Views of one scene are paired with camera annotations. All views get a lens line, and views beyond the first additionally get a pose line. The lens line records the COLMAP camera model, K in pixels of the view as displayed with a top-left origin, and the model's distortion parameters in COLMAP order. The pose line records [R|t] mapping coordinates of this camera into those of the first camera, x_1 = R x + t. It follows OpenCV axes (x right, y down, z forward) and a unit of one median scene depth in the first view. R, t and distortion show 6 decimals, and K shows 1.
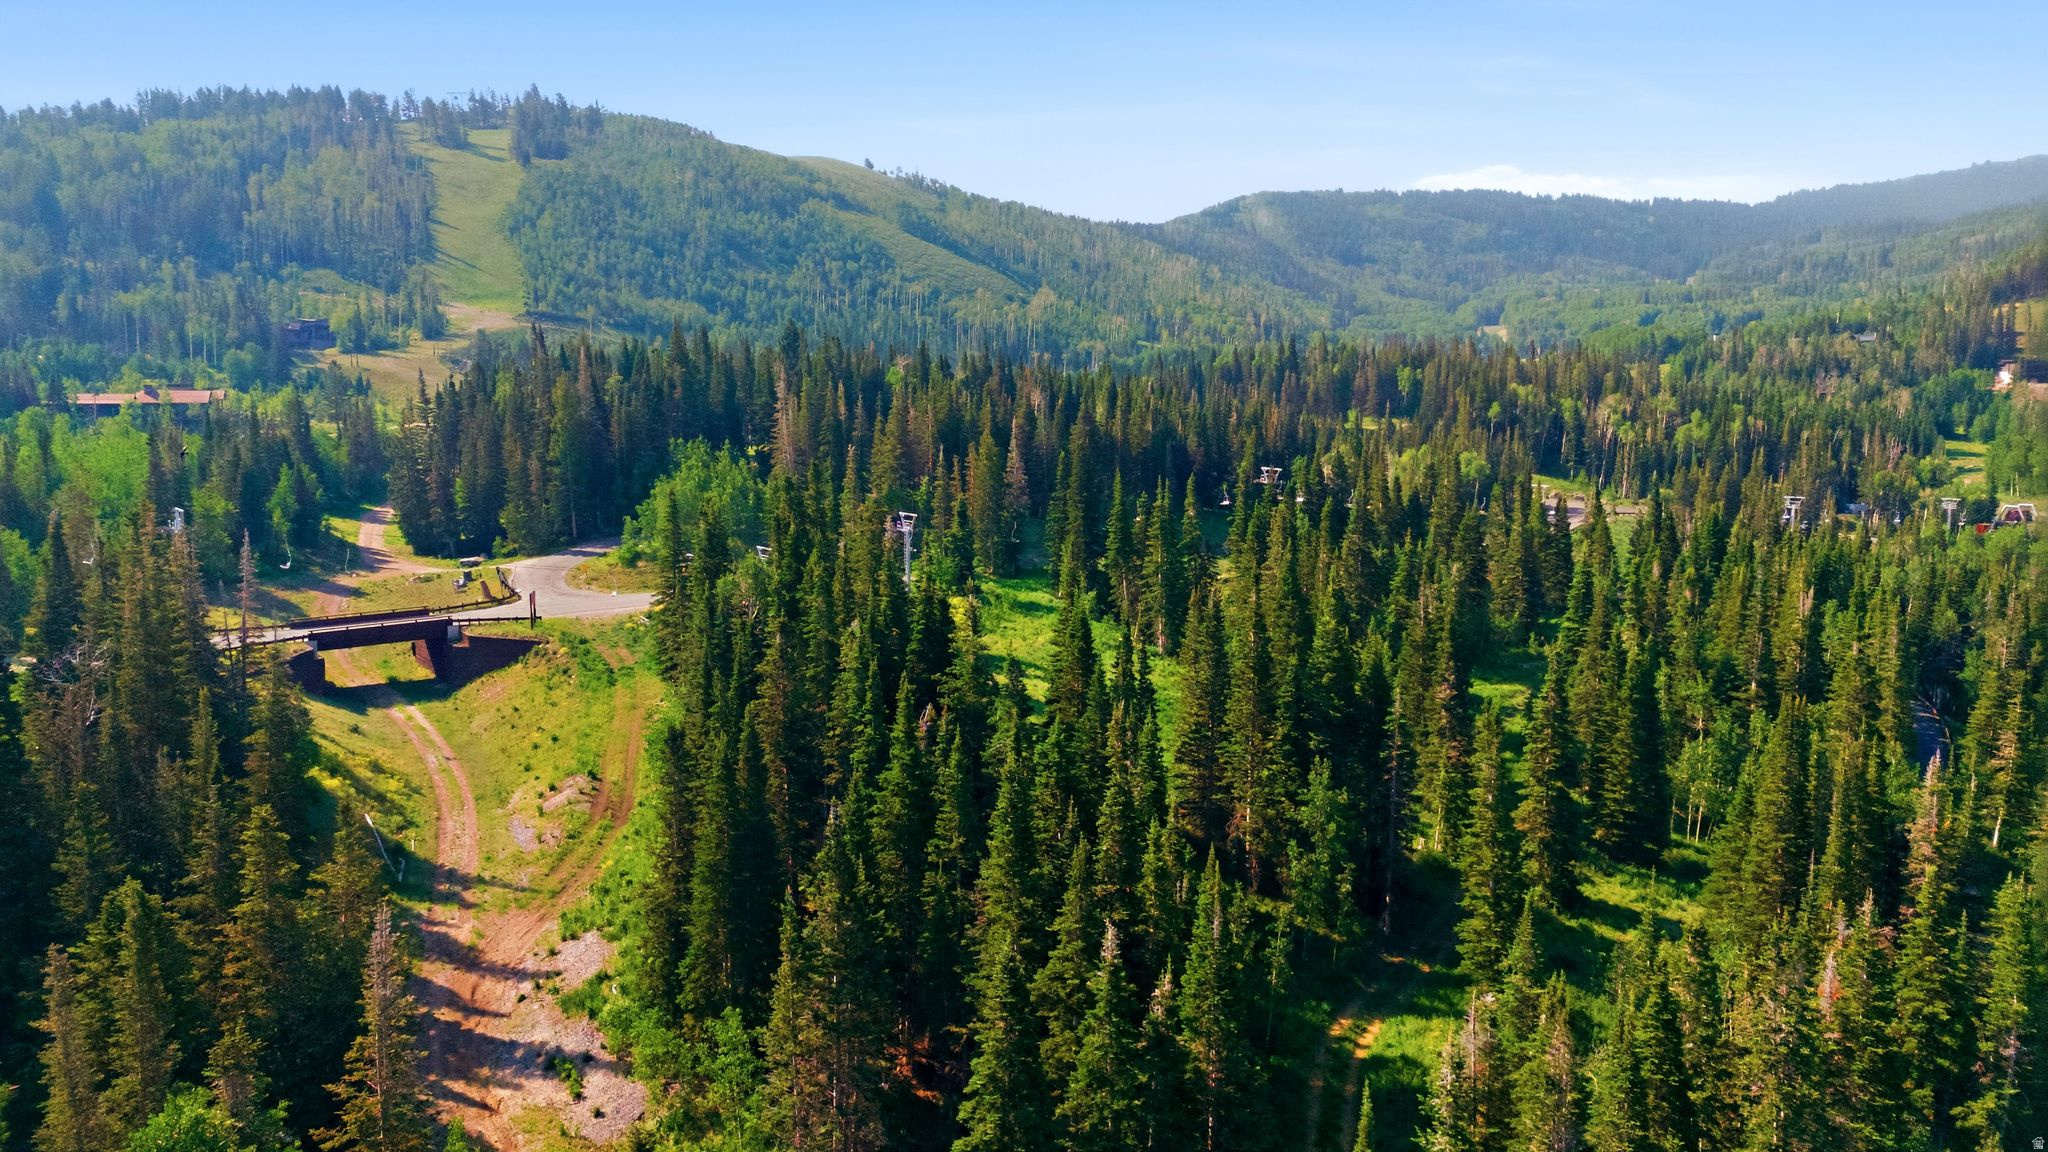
lens RADIAL K [[1505.7, 0, 1028.4], [0, 1505.7, 572.0], [0, 0, 1]] dist [0.084394, -0.078608]
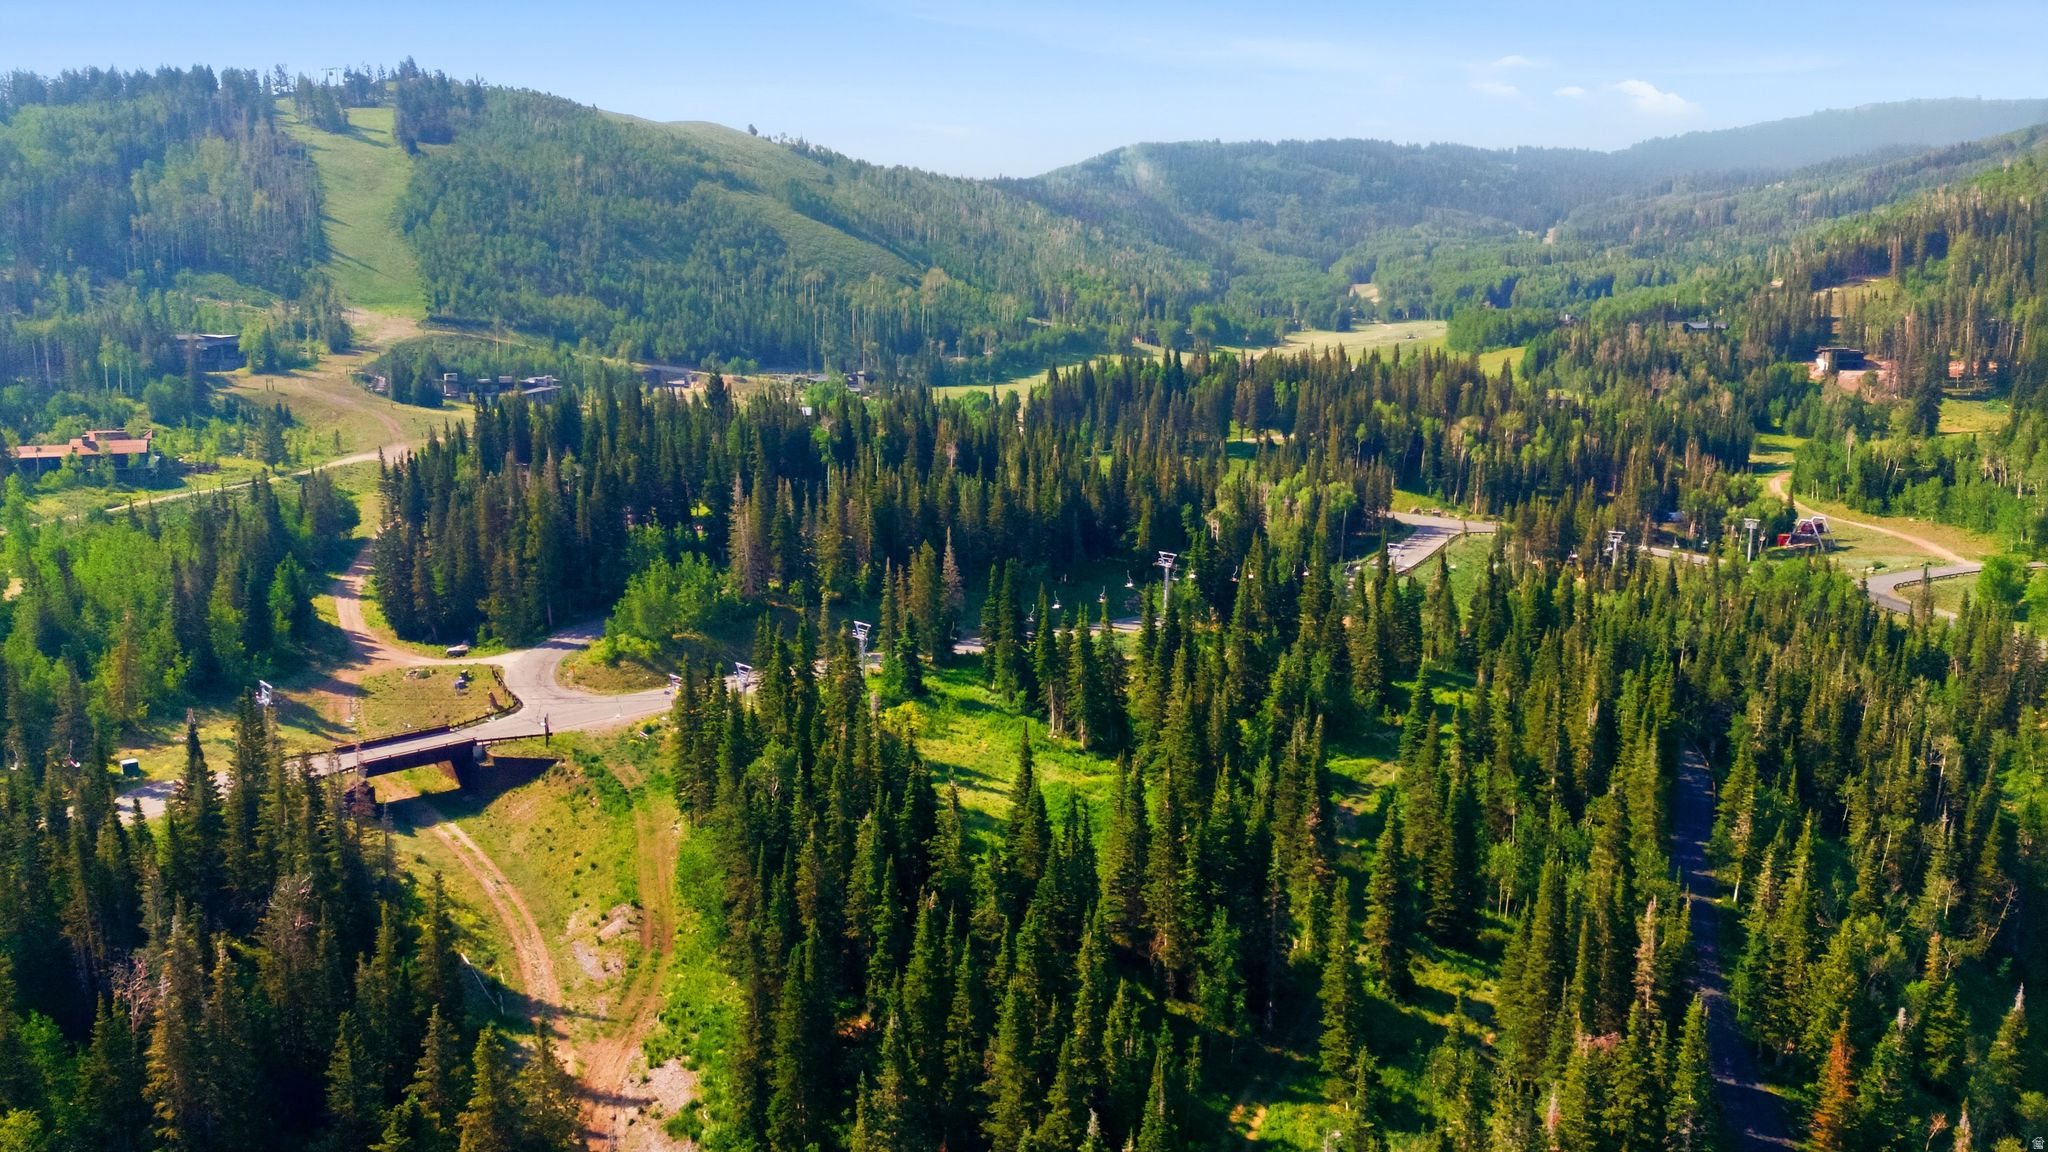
lens RADIAL K [[1505.7, 0, 1031.1], [0, 1505.7, 574.7], [0, 0, 1]] dist [0.084394, -0.078608]
pose [[0.996822, -0.019437, 0.077252, -0.032959], [0.016025, 0.998879, 0.044544, -0.106671], [-0.078031, -0.043164, 0.996016, -0.141585]]
